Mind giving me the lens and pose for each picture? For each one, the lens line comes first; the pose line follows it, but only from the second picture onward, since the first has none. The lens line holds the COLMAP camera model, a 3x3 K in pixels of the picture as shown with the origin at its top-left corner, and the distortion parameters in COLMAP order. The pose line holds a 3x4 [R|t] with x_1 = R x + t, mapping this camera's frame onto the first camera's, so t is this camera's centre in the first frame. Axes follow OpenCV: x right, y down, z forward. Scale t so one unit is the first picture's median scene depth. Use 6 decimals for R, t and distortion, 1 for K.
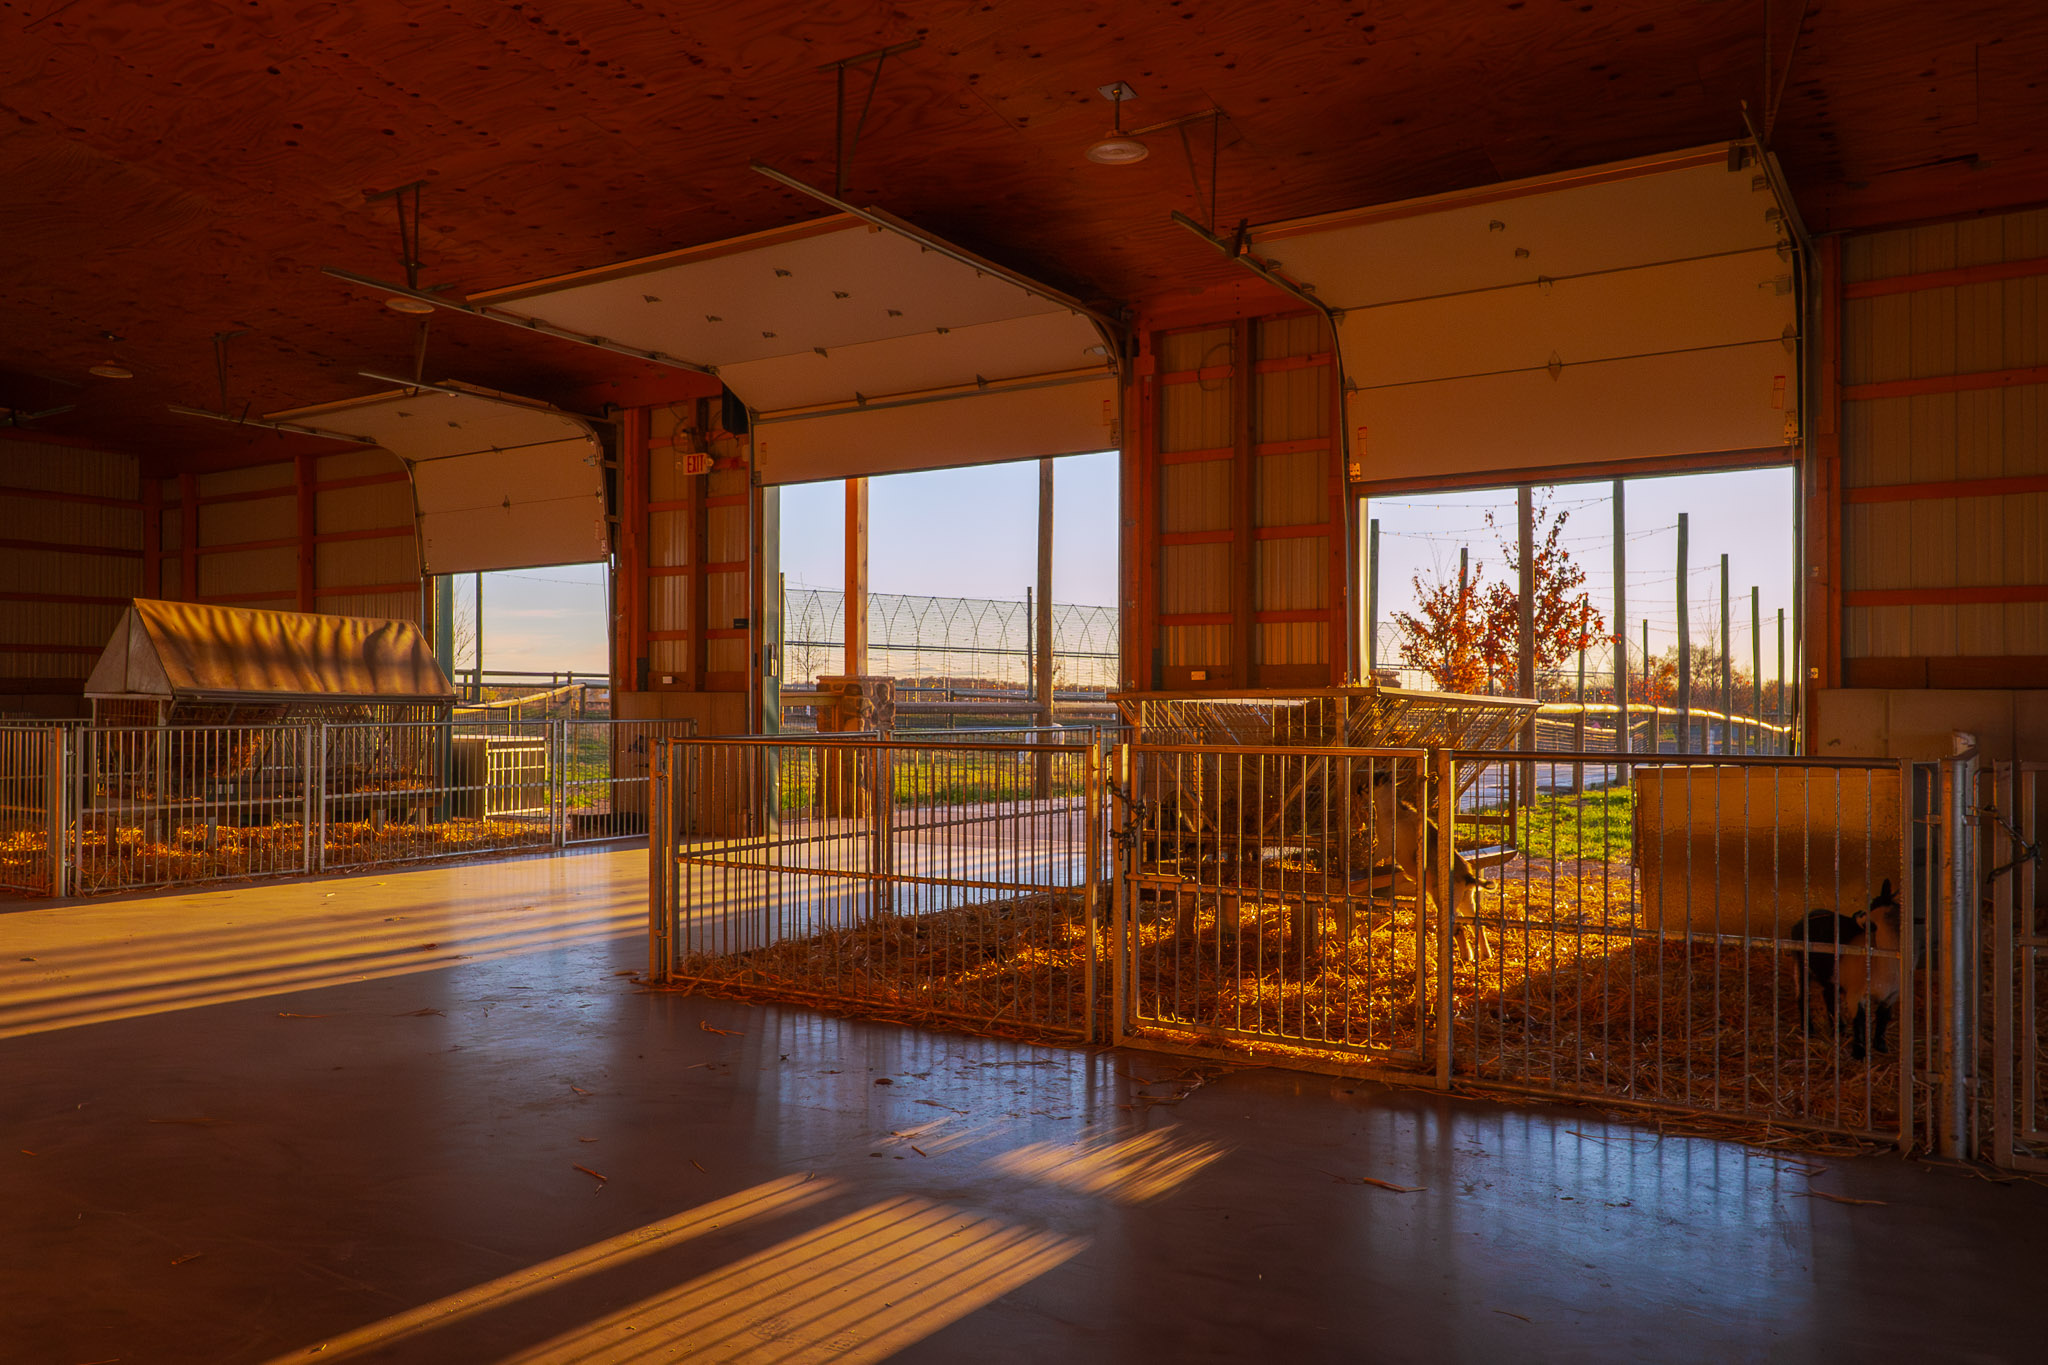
lens RADIAL K [[1551.2, 0, 1015.8], [0, 1551.2, 686.5], [0, 0, 1]] dist [-0.009025, 0.017252]
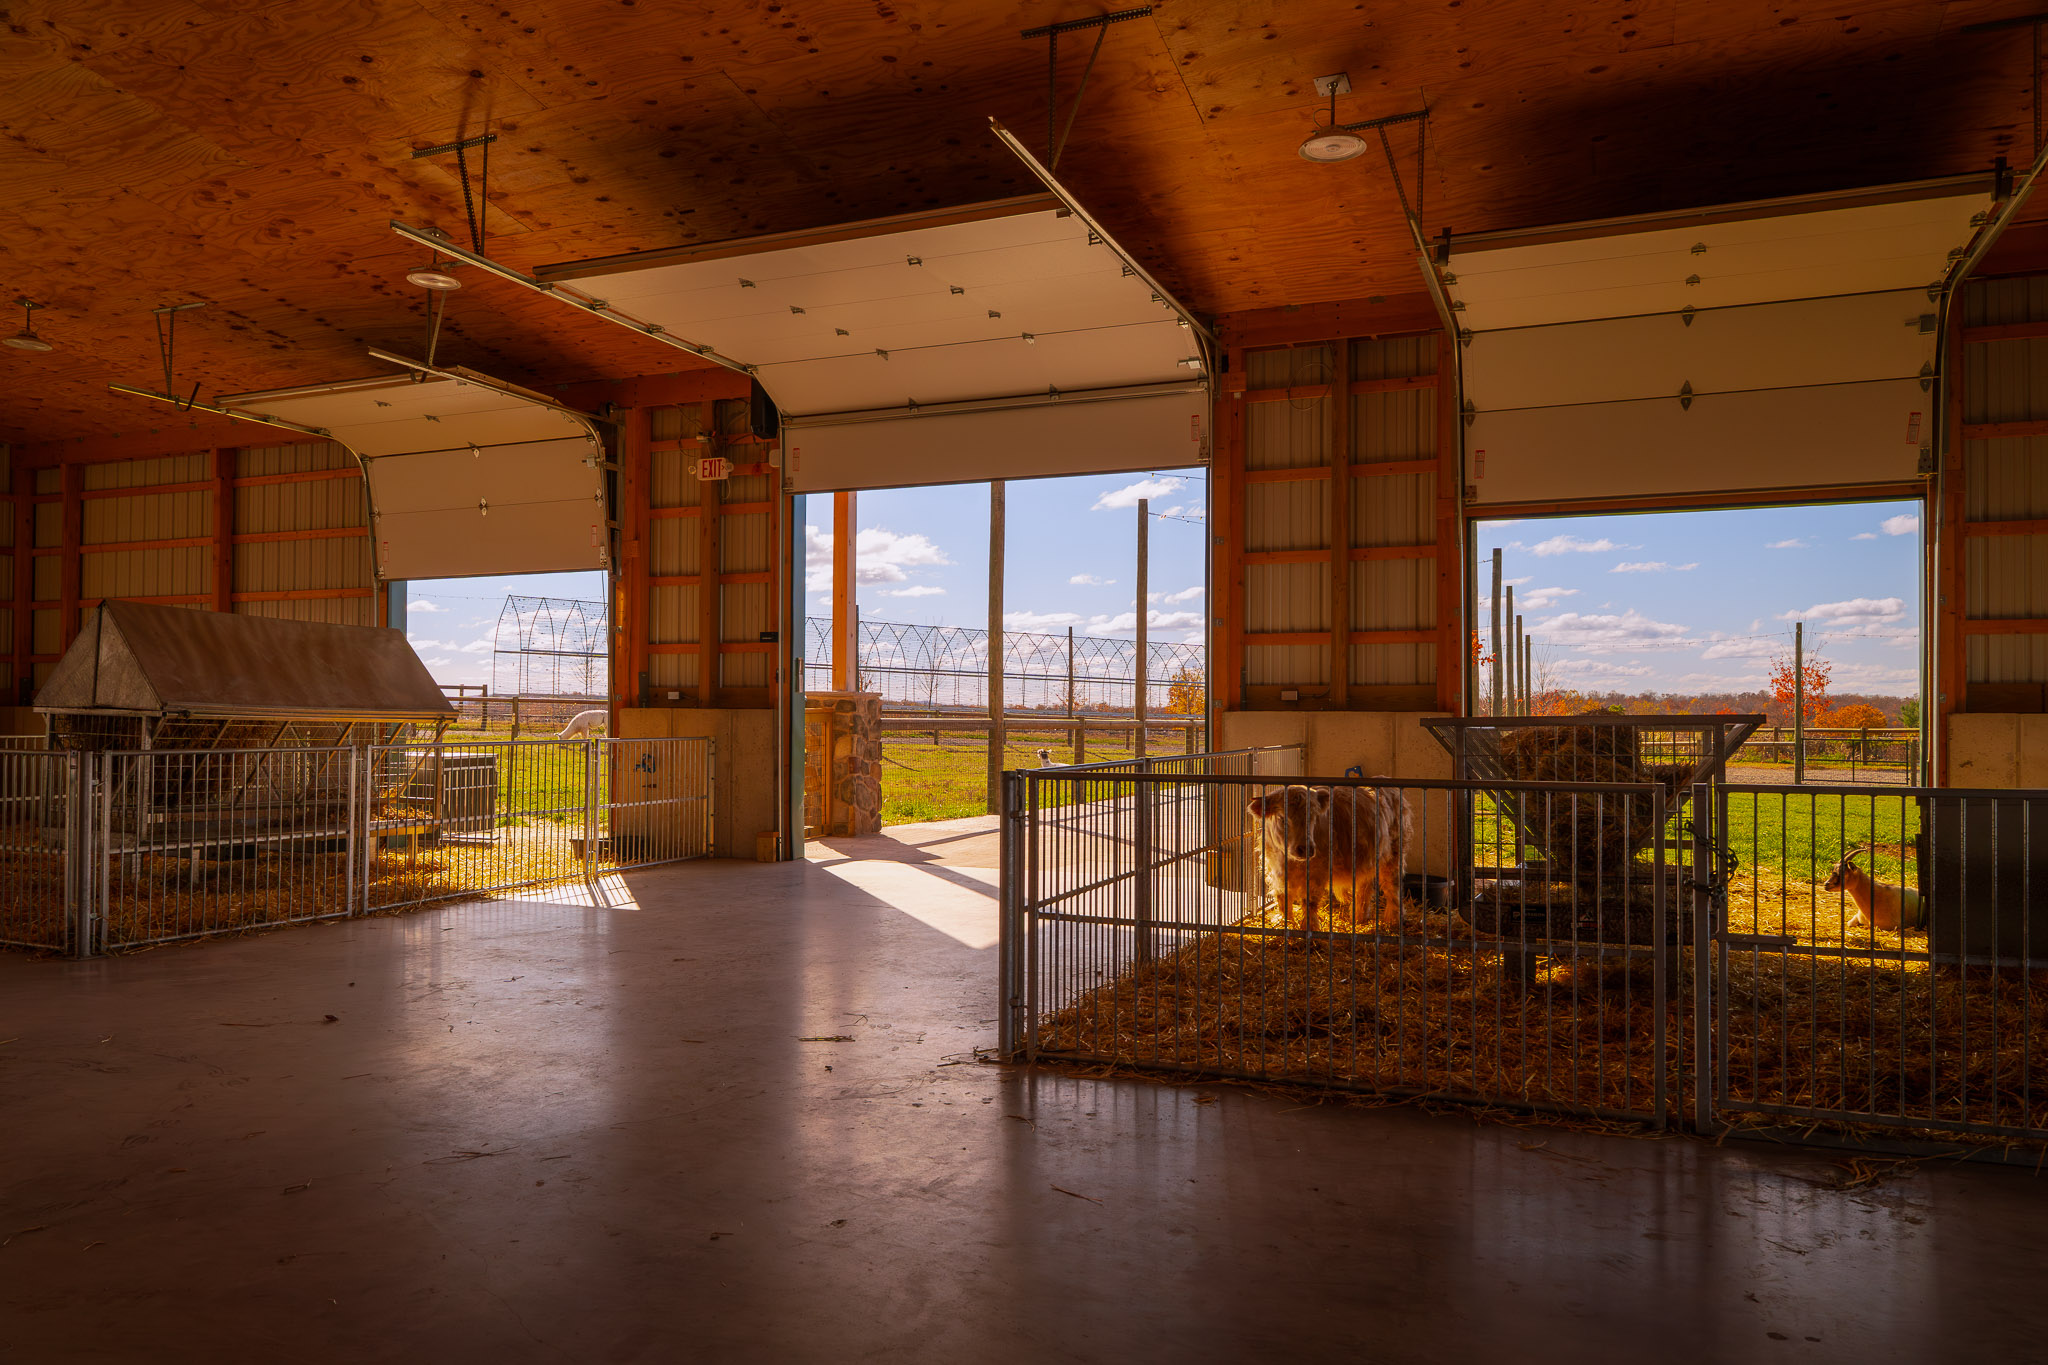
lens RADIAL K [[1408.4, 0, 1021.5], [0, 1408.4, 697.5], [0, 0, 1]] dist [0.000298, -0.011417]
pose [[0.983952, 0.004647, 0.178374, -0.209615], [-0.004714, 0.999989, -0.000048, -0.004303], [-0.178372, -0.000794, 0.983963, 0.137740]]
